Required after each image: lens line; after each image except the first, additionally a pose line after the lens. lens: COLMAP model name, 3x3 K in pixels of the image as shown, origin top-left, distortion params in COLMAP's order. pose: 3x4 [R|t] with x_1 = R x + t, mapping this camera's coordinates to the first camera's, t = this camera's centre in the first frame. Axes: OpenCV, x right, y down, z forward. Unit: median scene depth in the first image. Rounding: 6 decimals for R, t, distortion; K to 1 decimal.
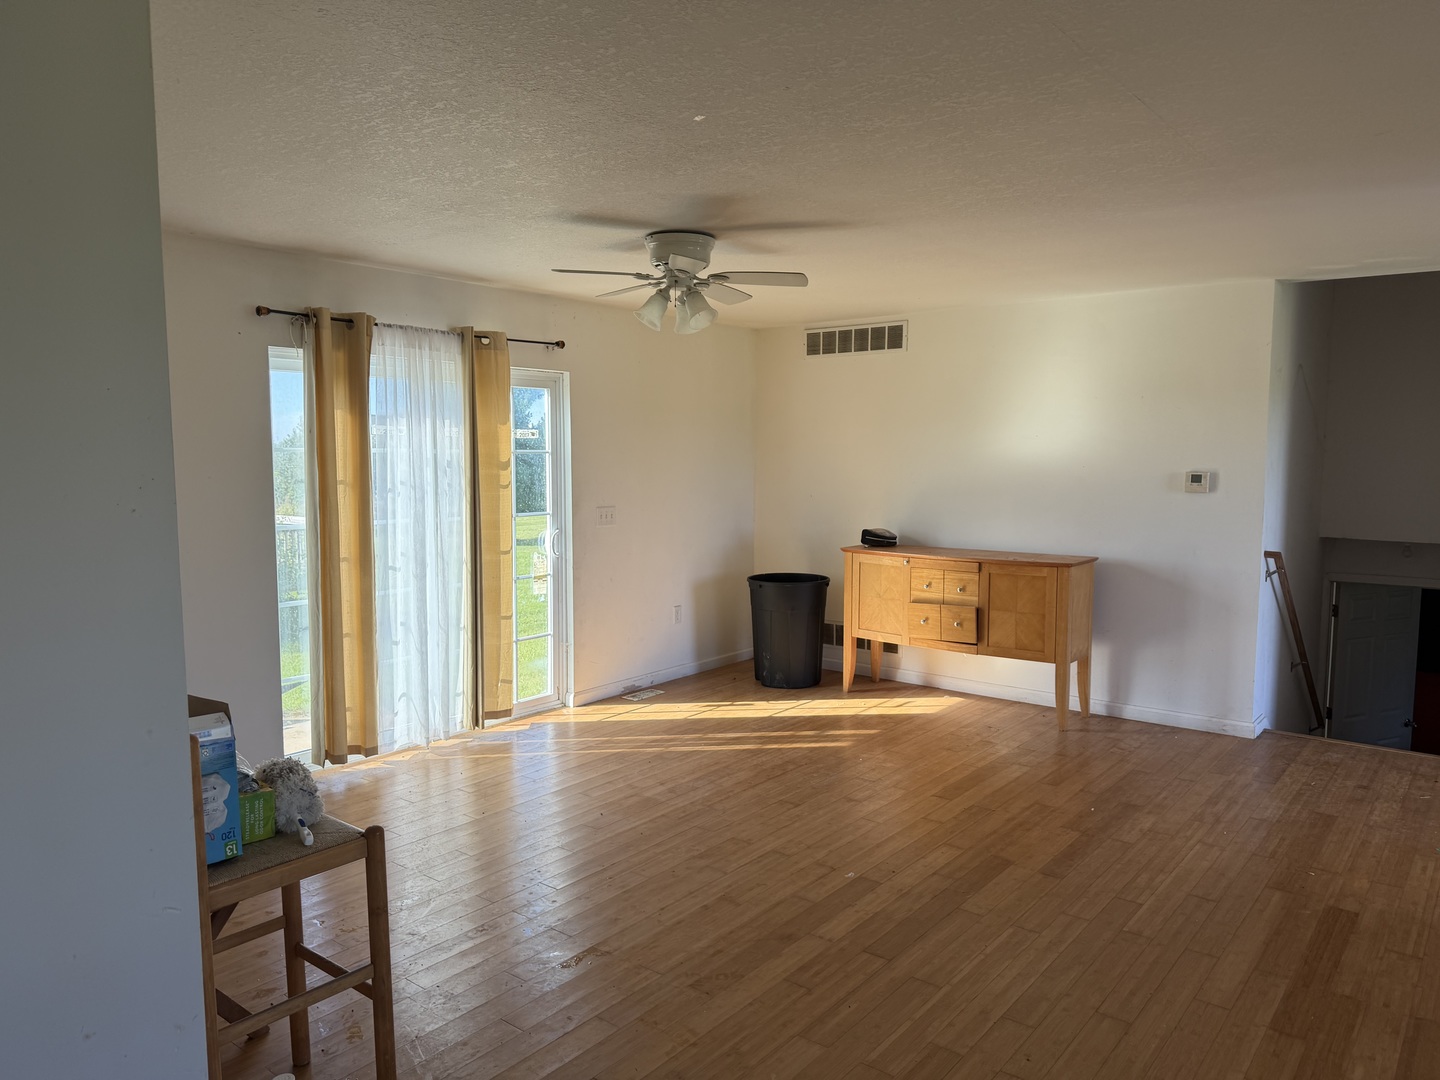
lens RADIAL K [[1023.1, 0, 699.2], [0, 1023.1, 539.1], [0, 0, 1]] dist [0.004650, -0.006535]
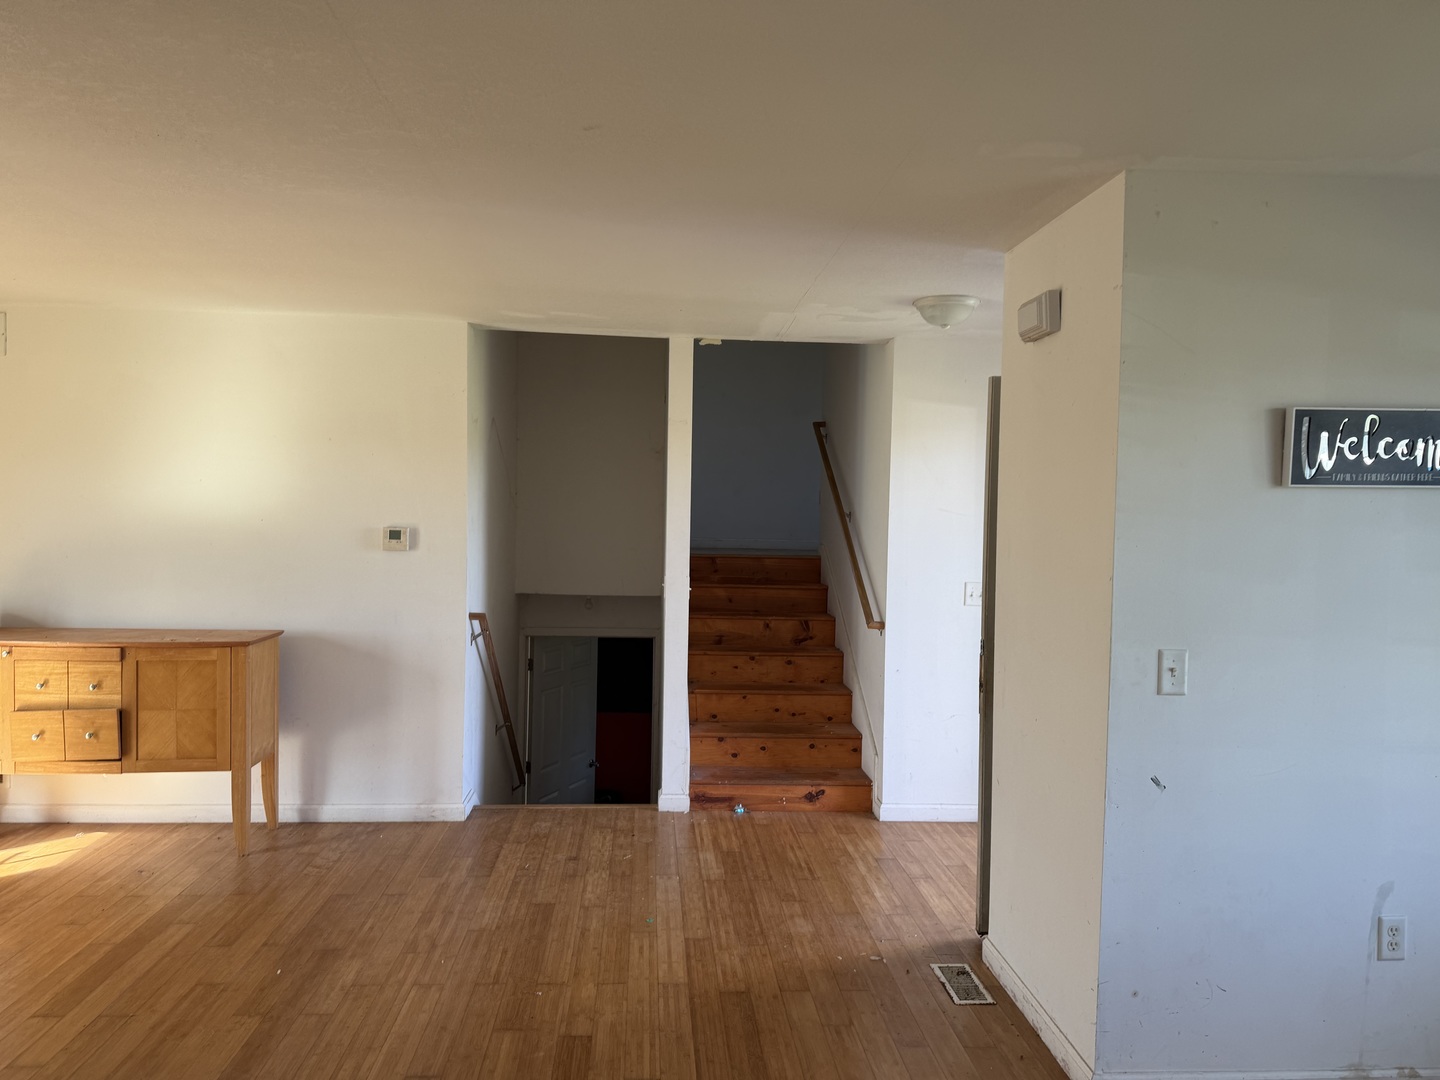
lens RADIAL K [[1000.1, 0, 716.1], [0, 1000.1, 531.1], [0, 0, 1]] dist [0.043604, -0.029994]
pose [[0.721009, -0.005998, 0.692900, 0.090272], [0.048678, 0.997930, -0.042014, -0.012071], [-0.691214, 0.064022, 0.719809, 0.195148]]
